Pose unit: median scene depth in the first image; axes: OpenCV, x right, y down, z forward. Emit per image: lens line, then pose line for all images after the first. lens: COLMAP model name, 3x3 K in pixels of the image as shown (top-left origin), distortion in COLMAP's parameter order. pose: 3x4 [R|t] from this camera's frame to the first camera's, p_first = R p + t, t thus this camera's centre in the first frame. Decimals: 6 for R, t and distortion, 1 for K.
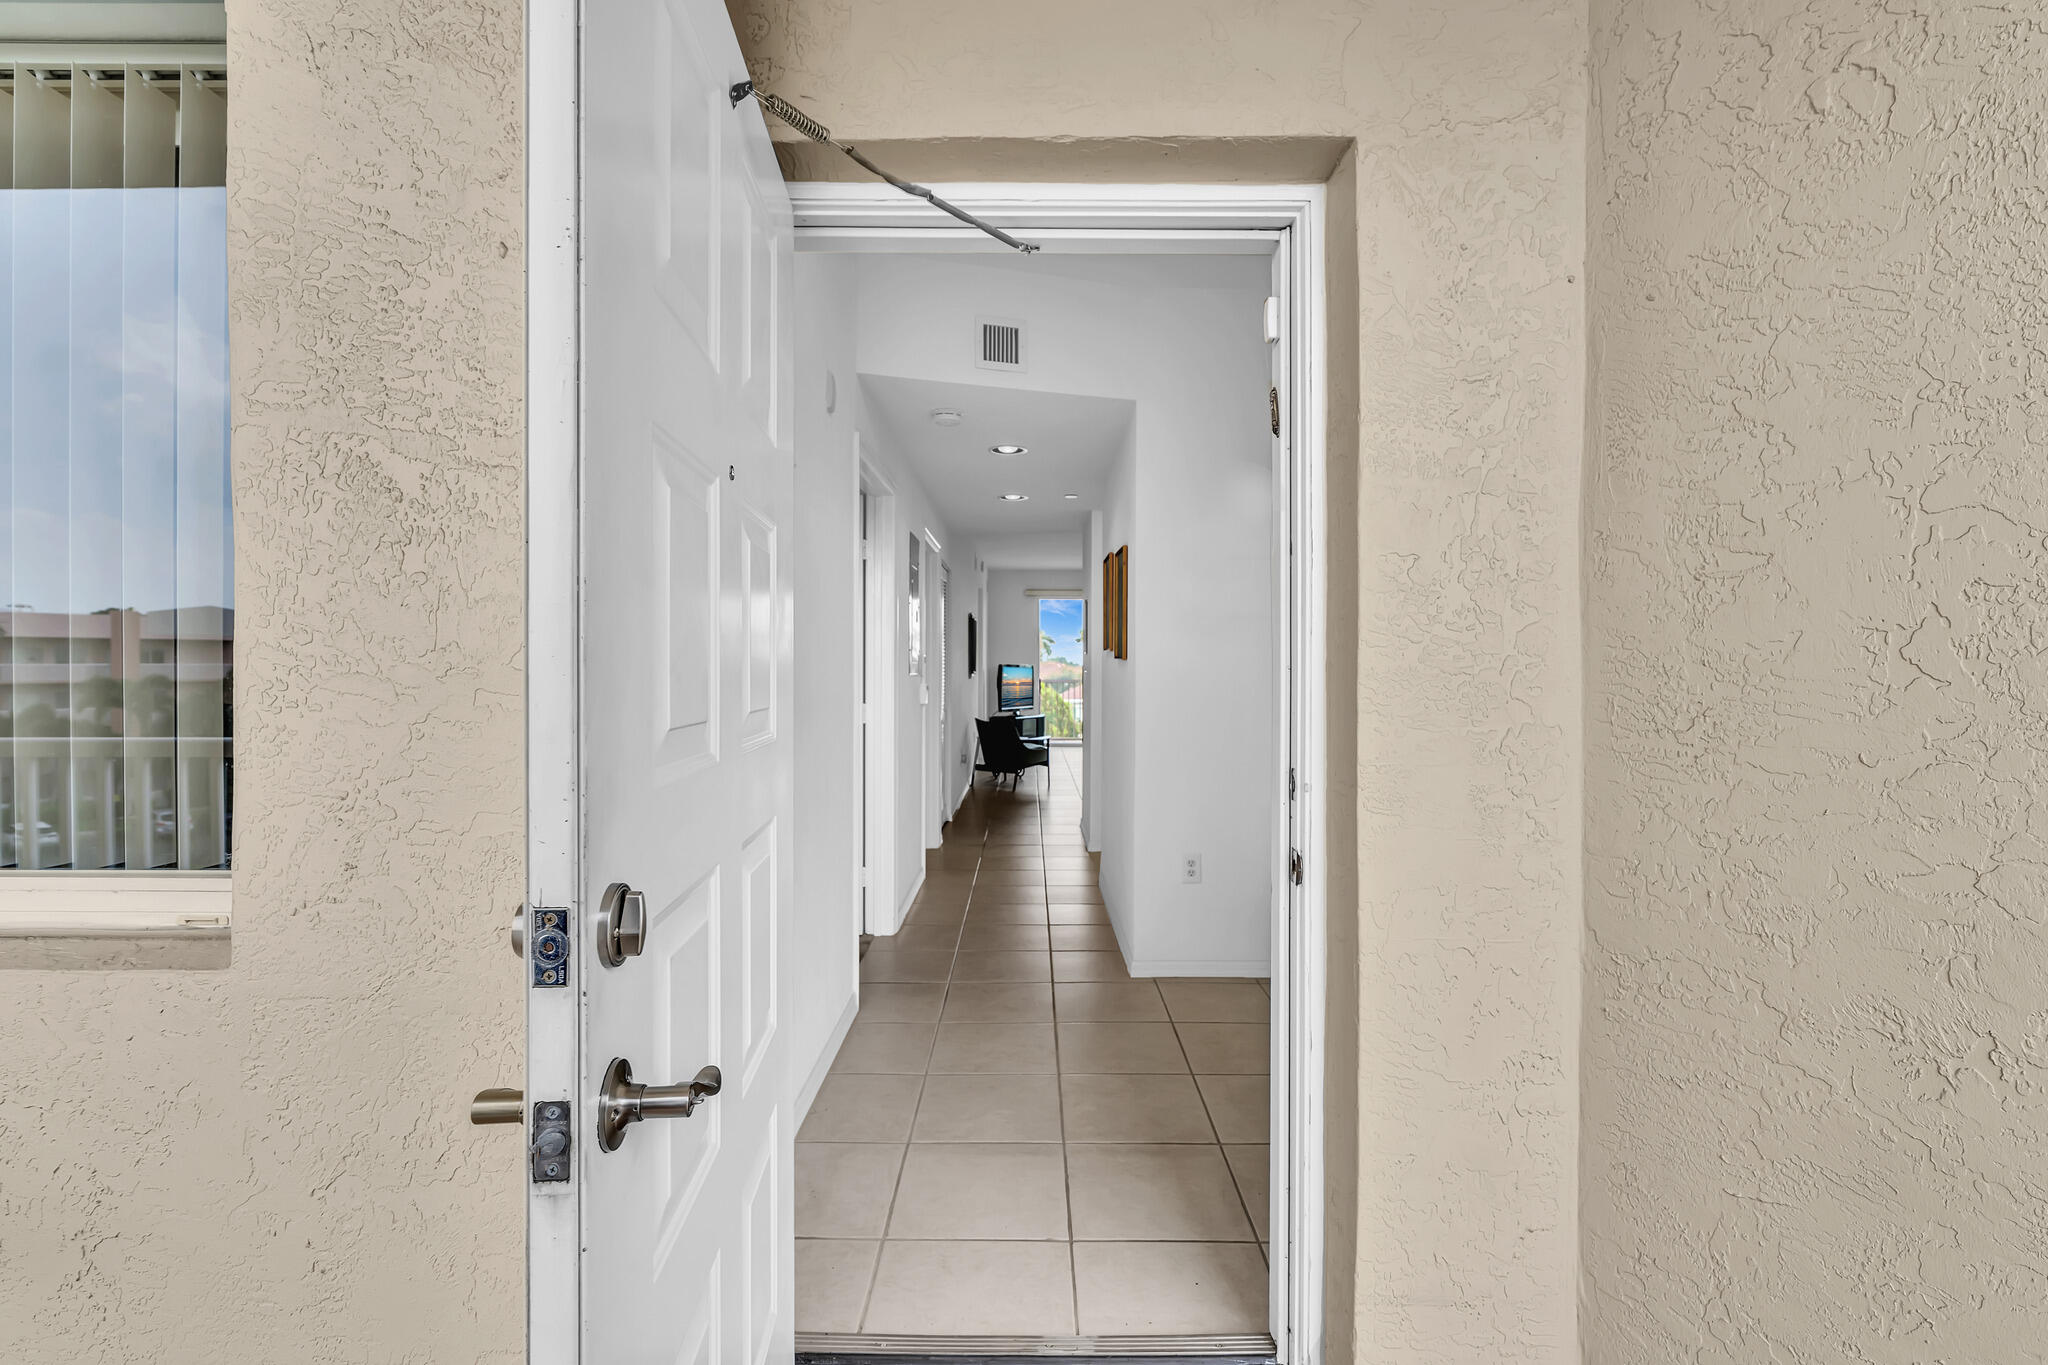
lens RADIAL K [[916.7, 0, 1026.2], [0, 916.7, 674.9], [0, 0, 1]] dist [-0.001253, 0.001107]
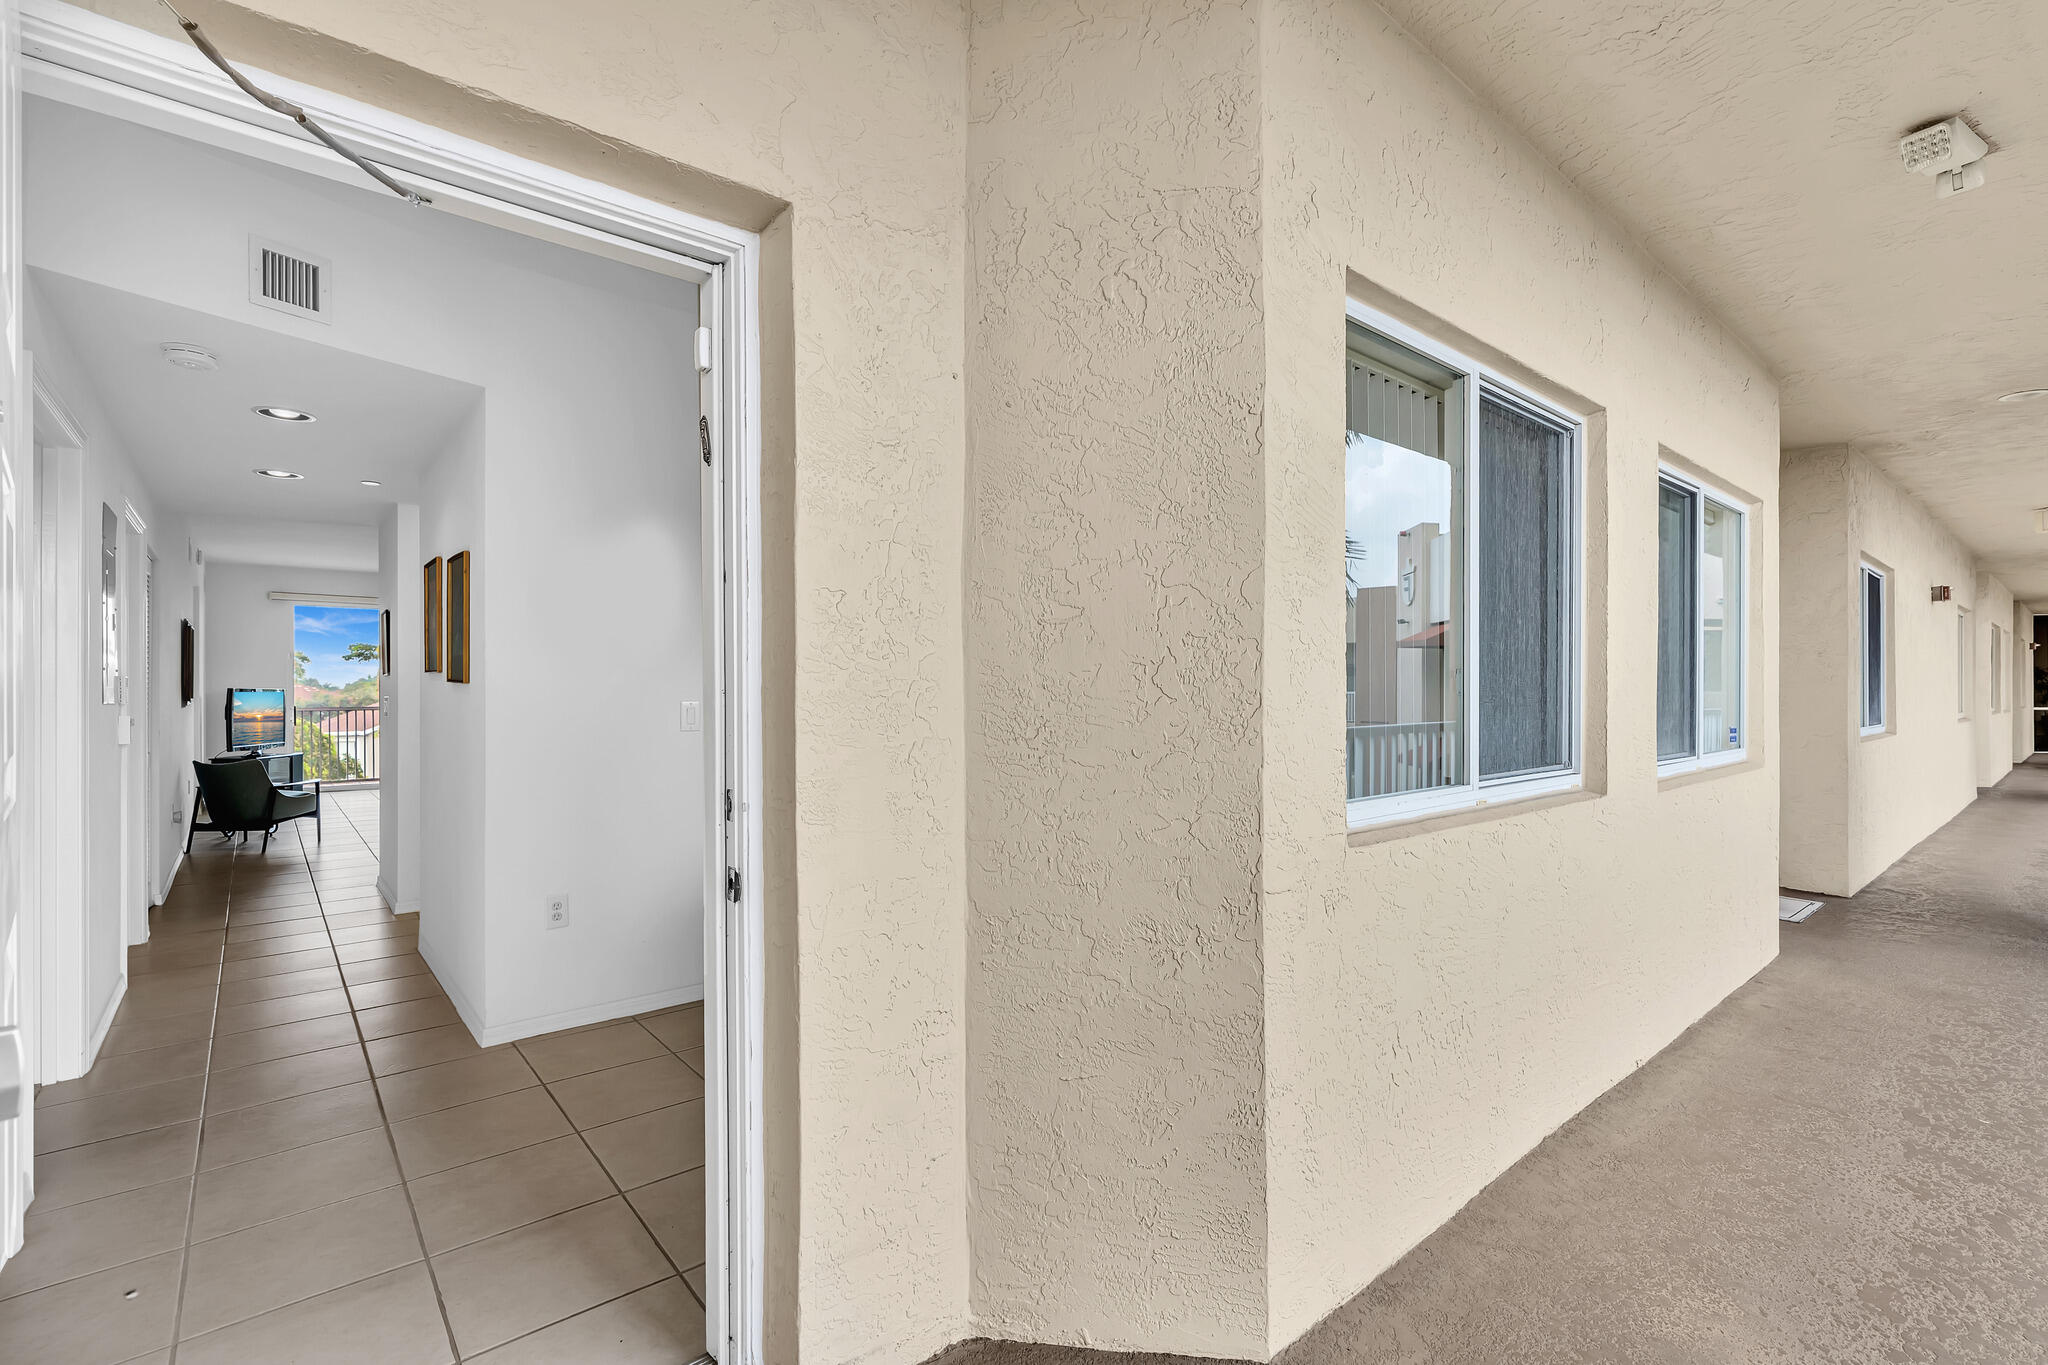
lens RADIAL K [[923.8, 0, 1020.3], [0, 923.8, 691.3], [0, 0, 1]] dist [-0.002674, 0.001838]
pose [[0.767377, -0.005296, 0.641174, -0.135368], [0.009813, 0.999946, -0.003485, -0.001896], [-0.641121, 0.008966, 0.767388, -0.007052]]
